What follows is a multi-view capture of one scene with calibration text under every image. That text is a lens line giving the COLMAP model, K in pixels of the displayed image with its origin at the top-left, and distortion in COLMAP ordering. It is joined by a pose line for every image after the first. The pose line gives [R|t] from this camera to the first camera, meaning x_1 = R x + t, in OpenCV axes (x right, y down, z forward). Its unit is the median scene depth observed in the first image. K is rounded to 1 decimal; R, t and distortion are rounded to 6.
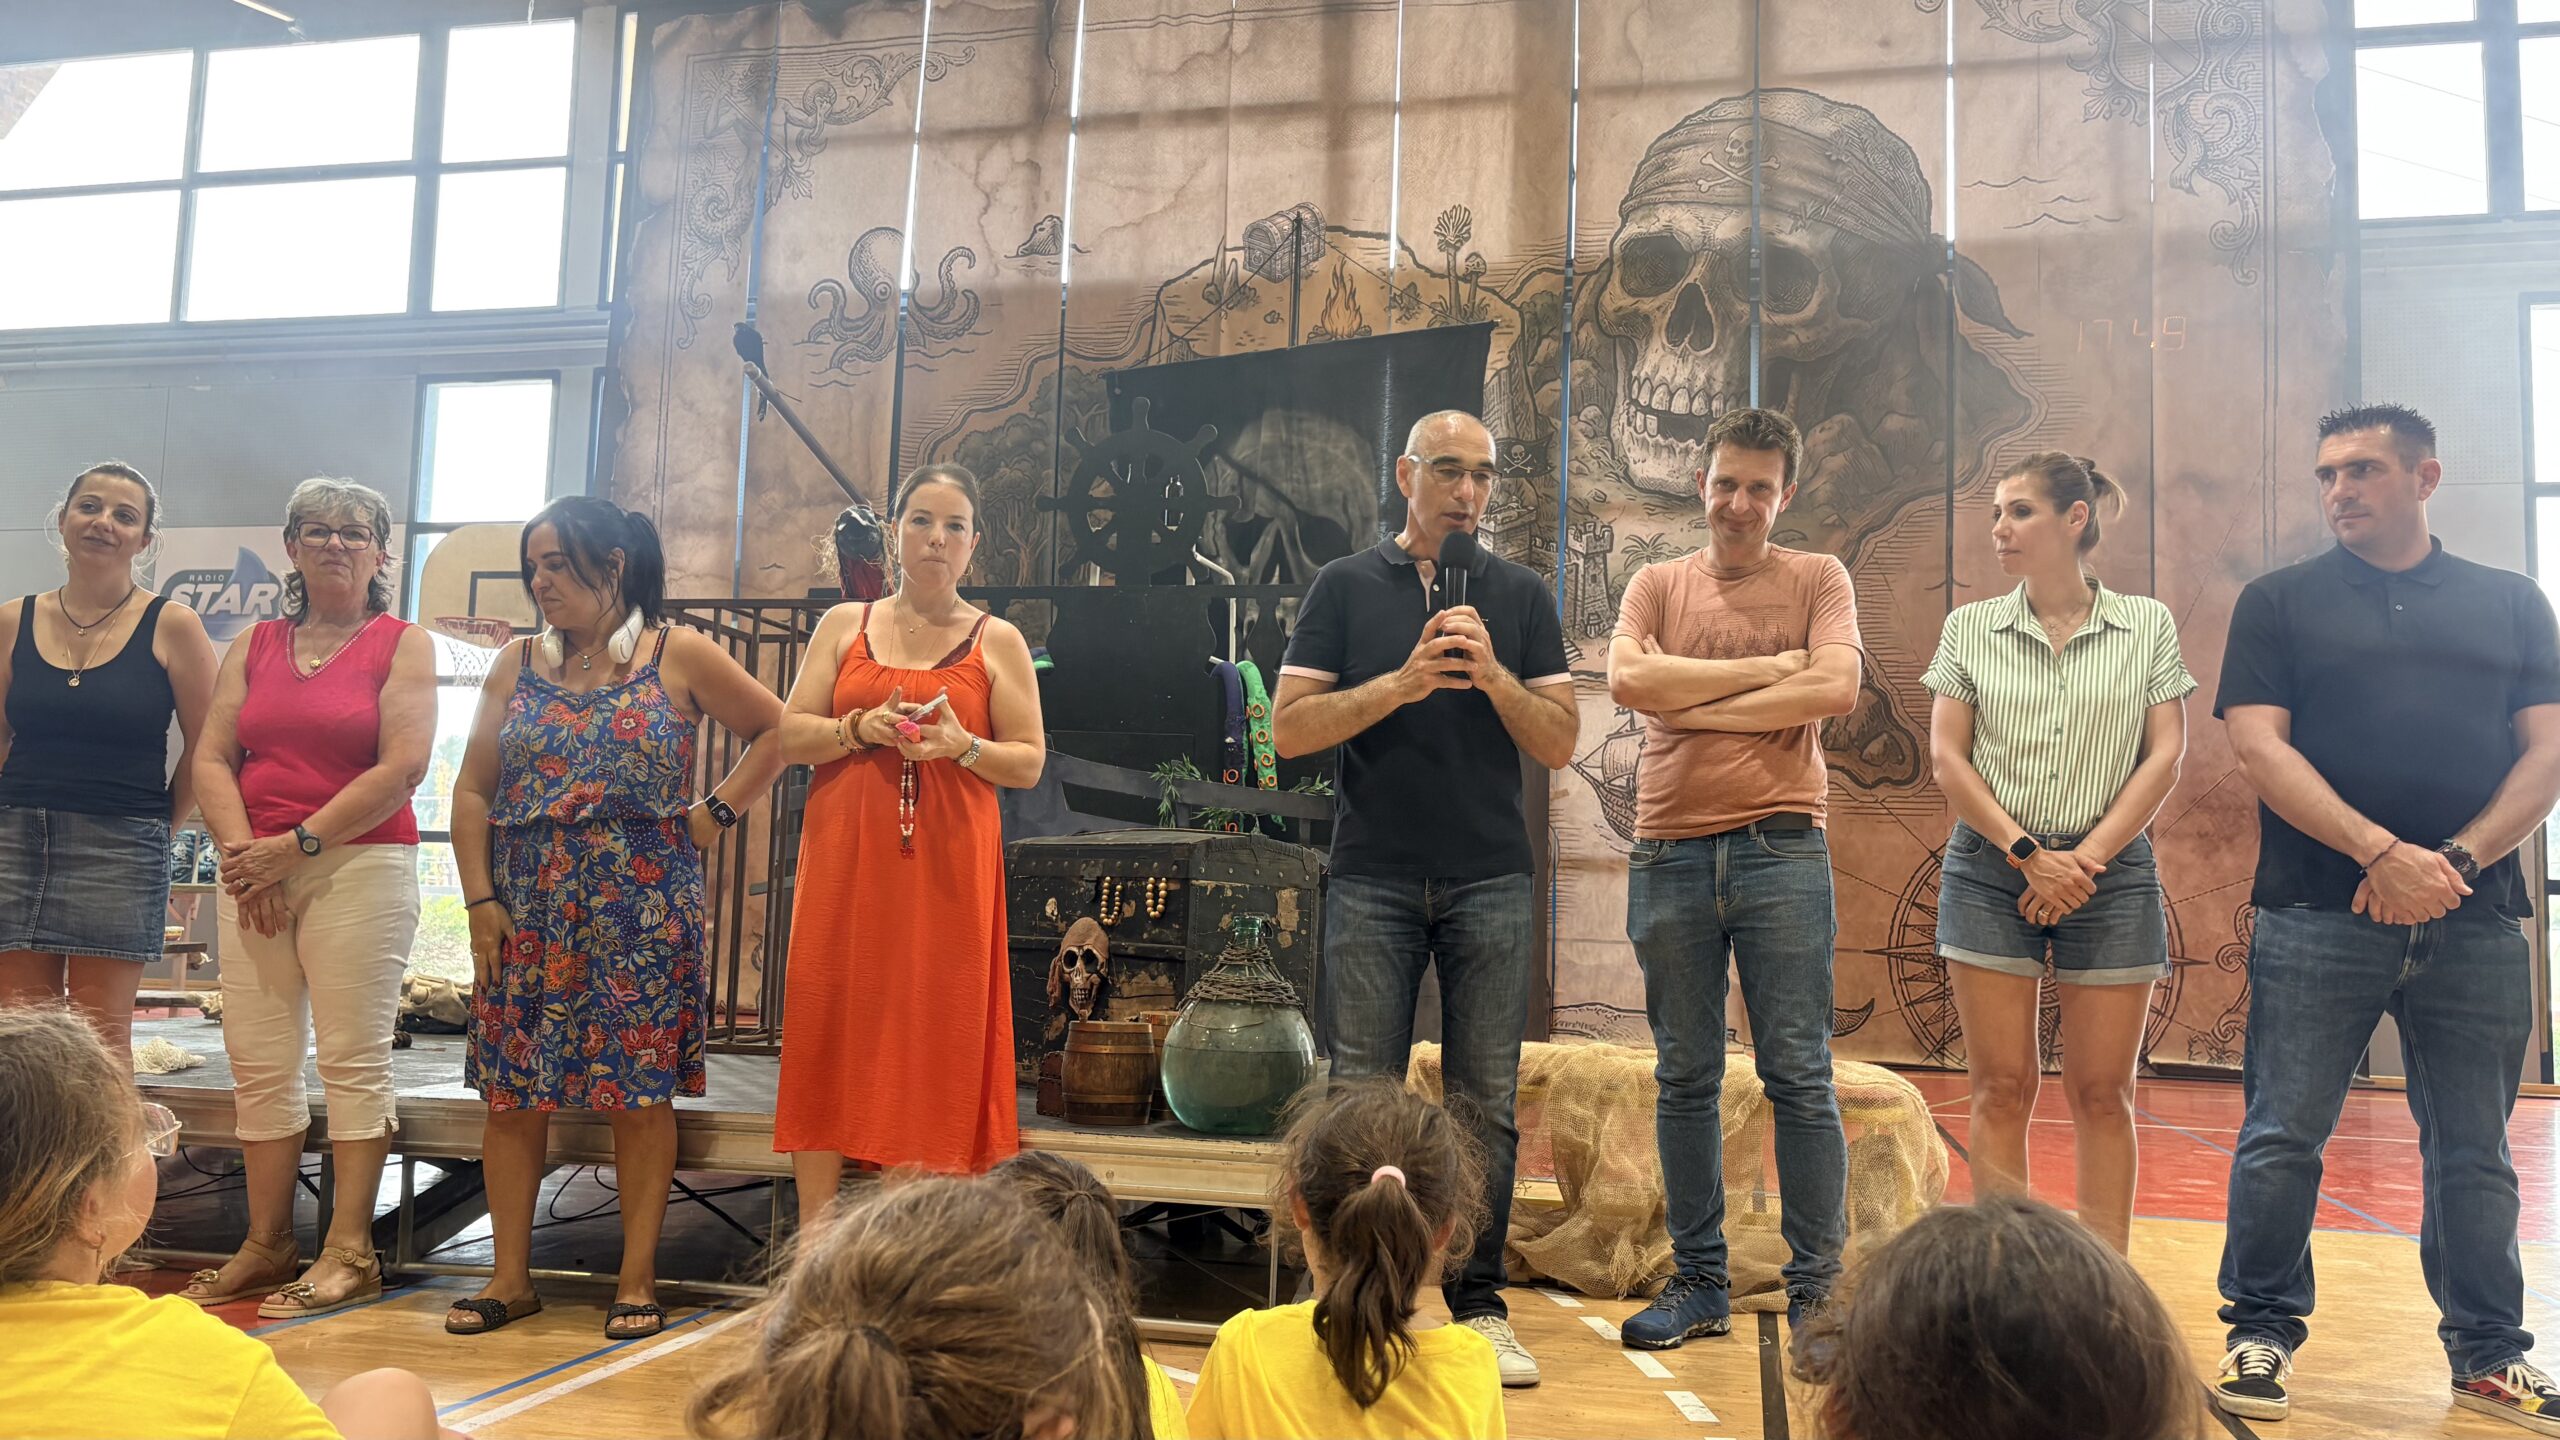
lens RADIAL K [[1939.2, 0, 1272.5], [0, 1939.2, 731.8], [0, 0, 1]] dist [0.031525, -0.033868]
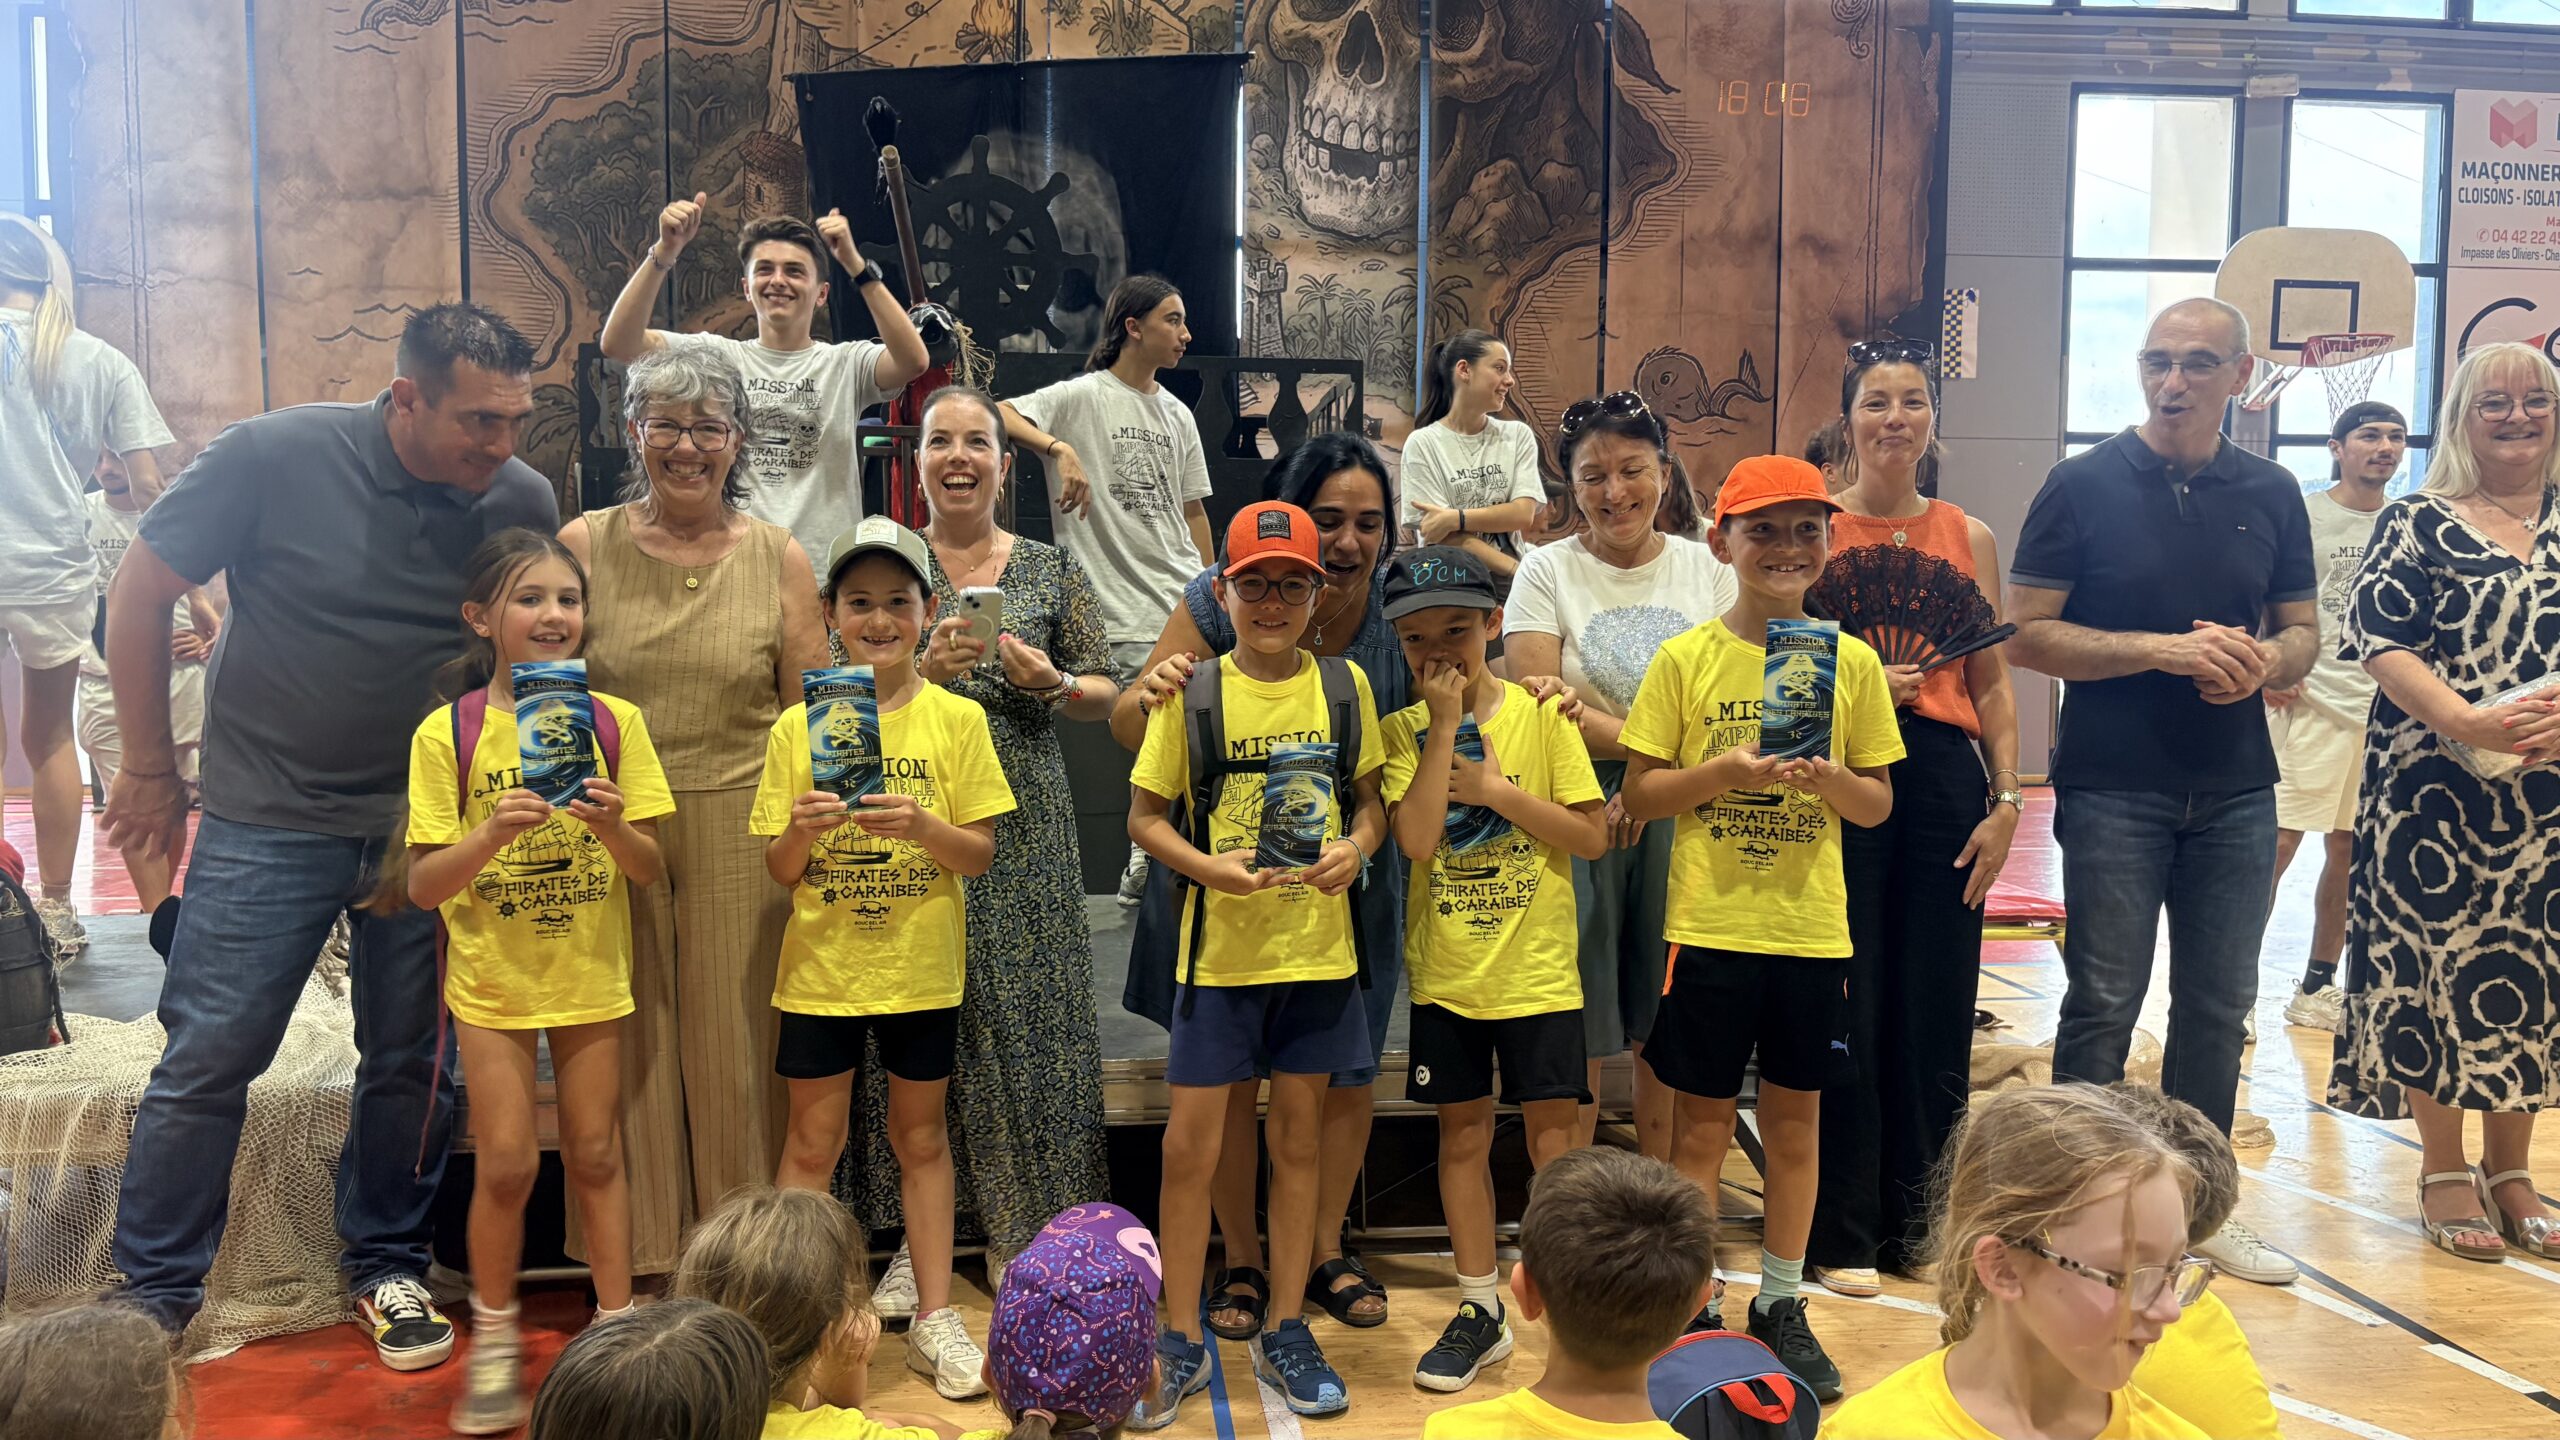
lens RADIAL K [[1939.2, 0, 1297.3], [0, 1939.2, 741.6], [0, 0, 1]] dist [0.031525, -0.033868]
pose [[0.940473, -0.048978, 0.336322, -0.161082], [-0.007116, 0.986507, 0.163563, -0.027822], [-0.339795, -0.156220, 0.927435, 0.045971]]
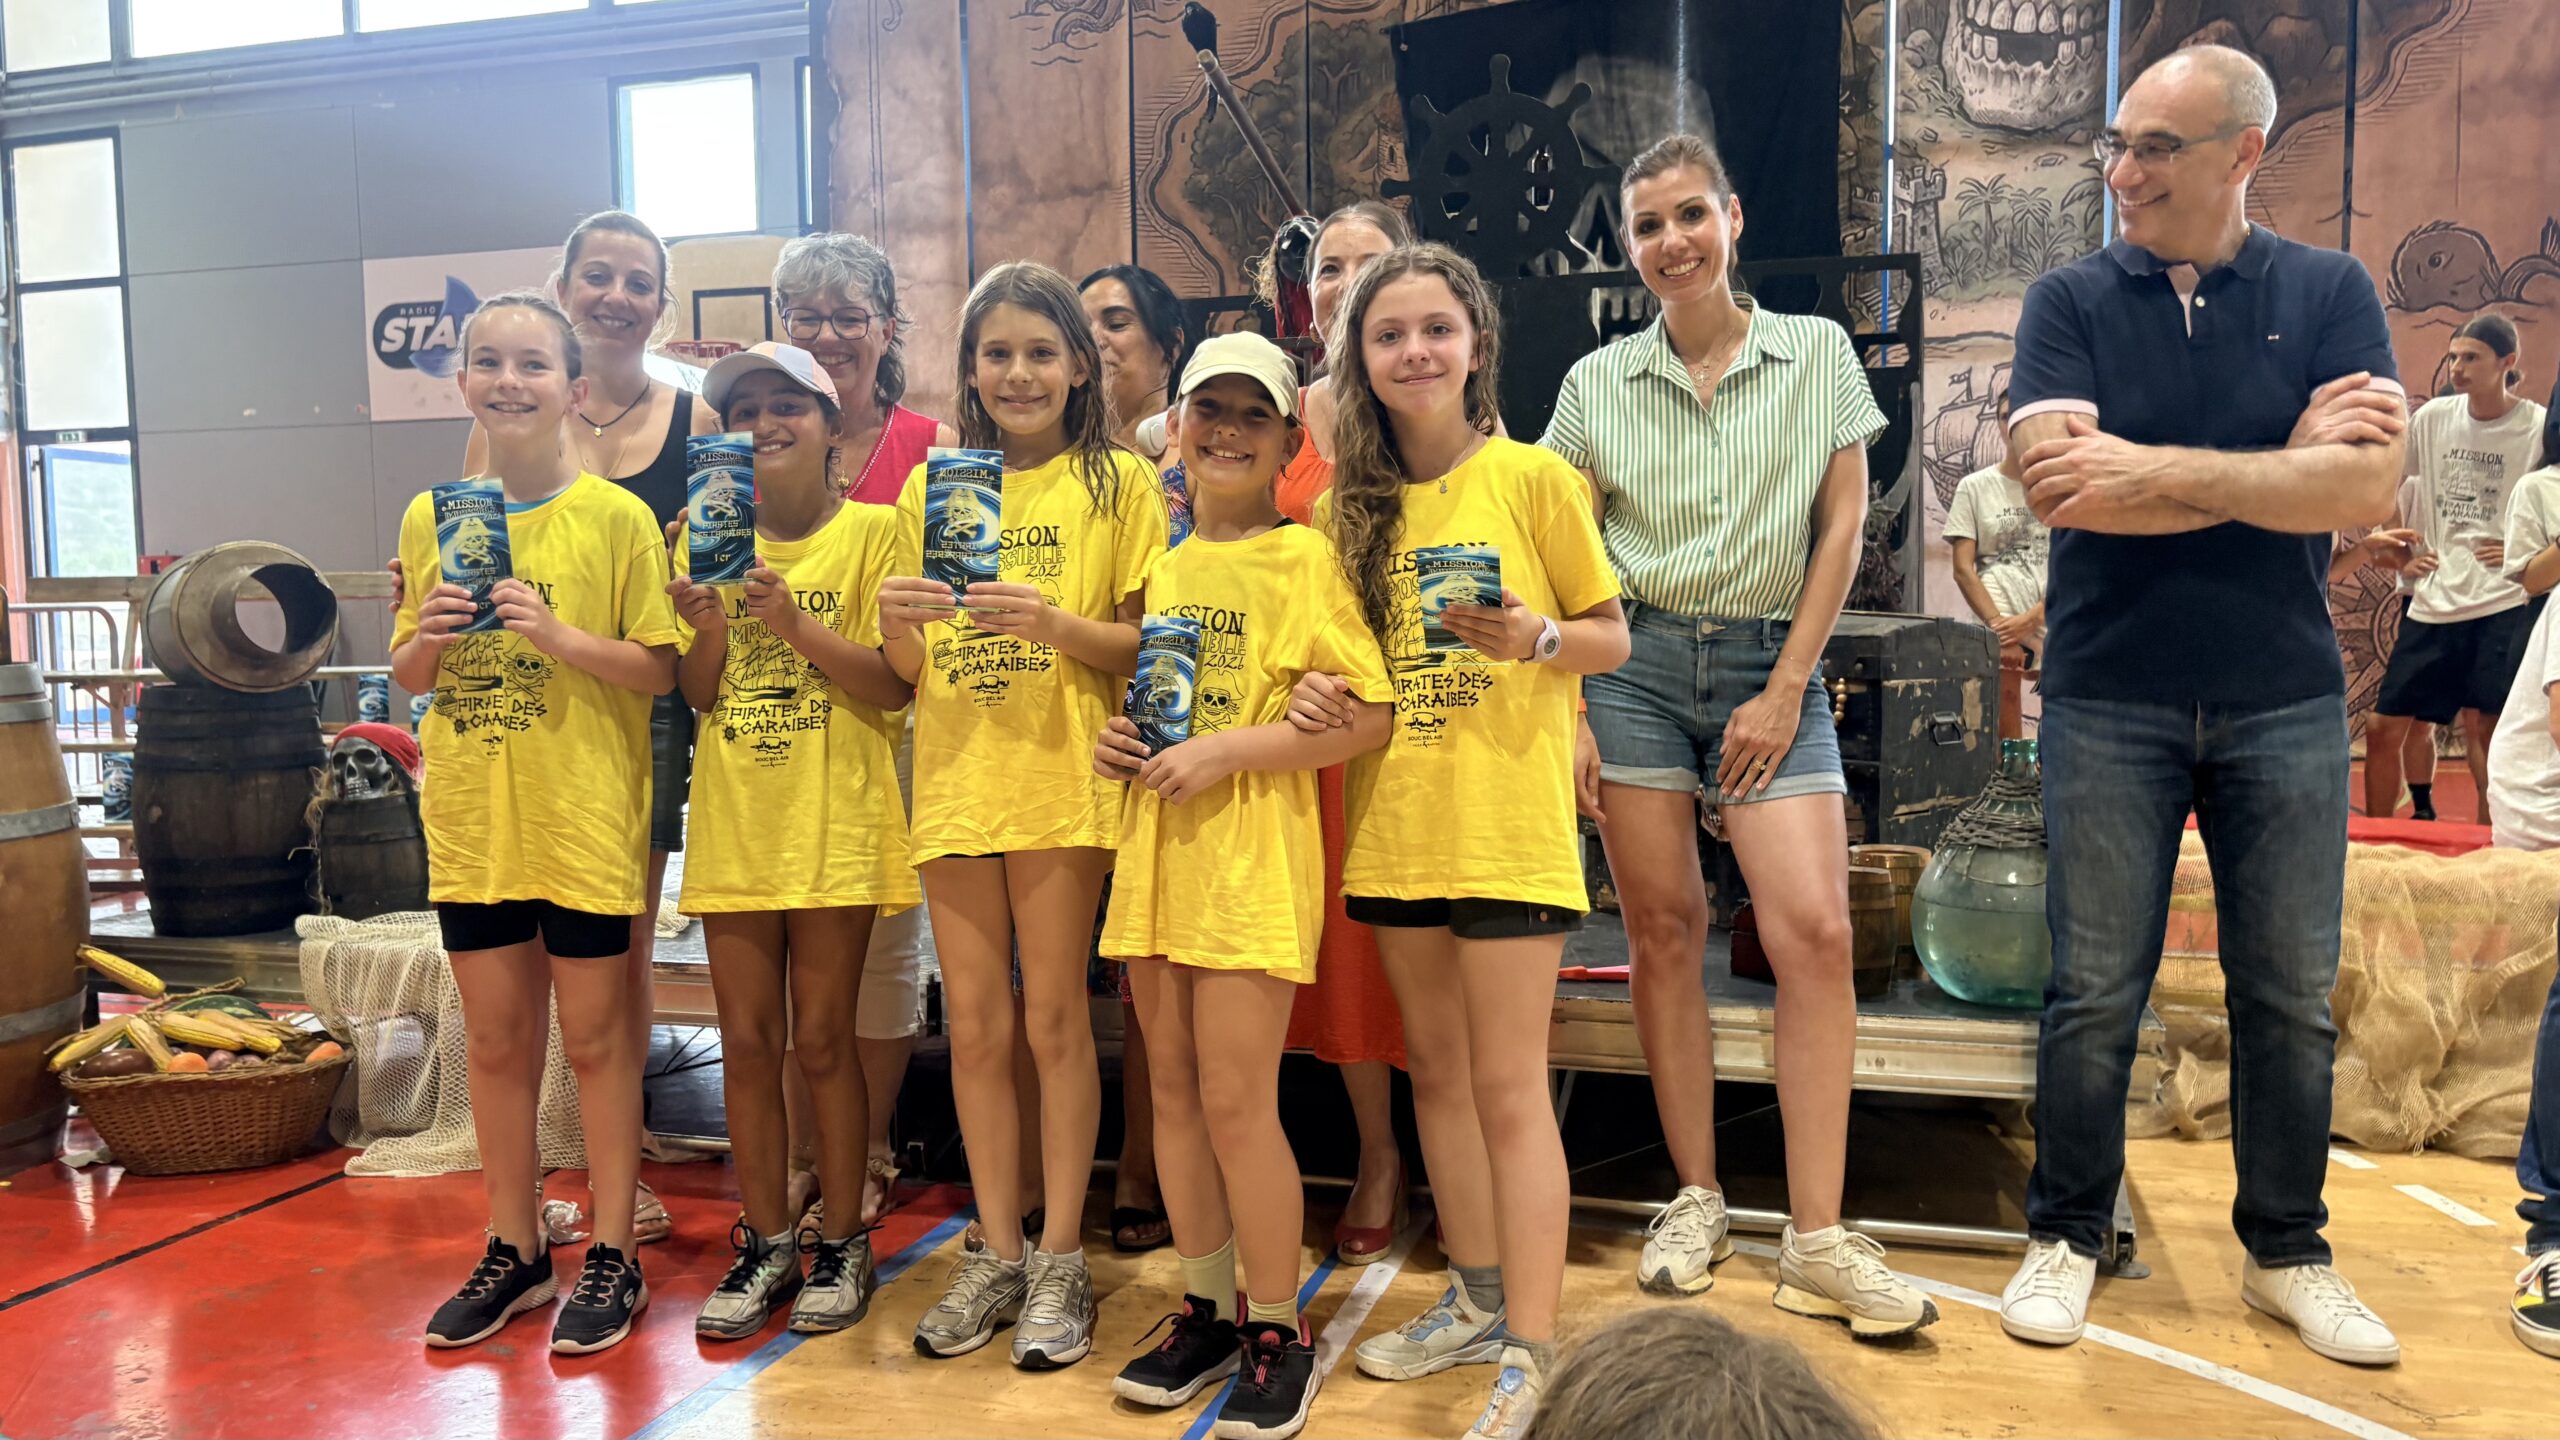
lens RADIAL K [[1939.2, 0, 1265.5], [0, 1939.2, 724.5], [0, 0, 1]] dist [0.031525, -0.033868]
pose [[0.996484, -0.038614, -0.074358, -0.077996], [0.050429, 0.985134, 0.164219, -0.017164], [0.066911, -0.167391, 0.983617, 0.056207]]
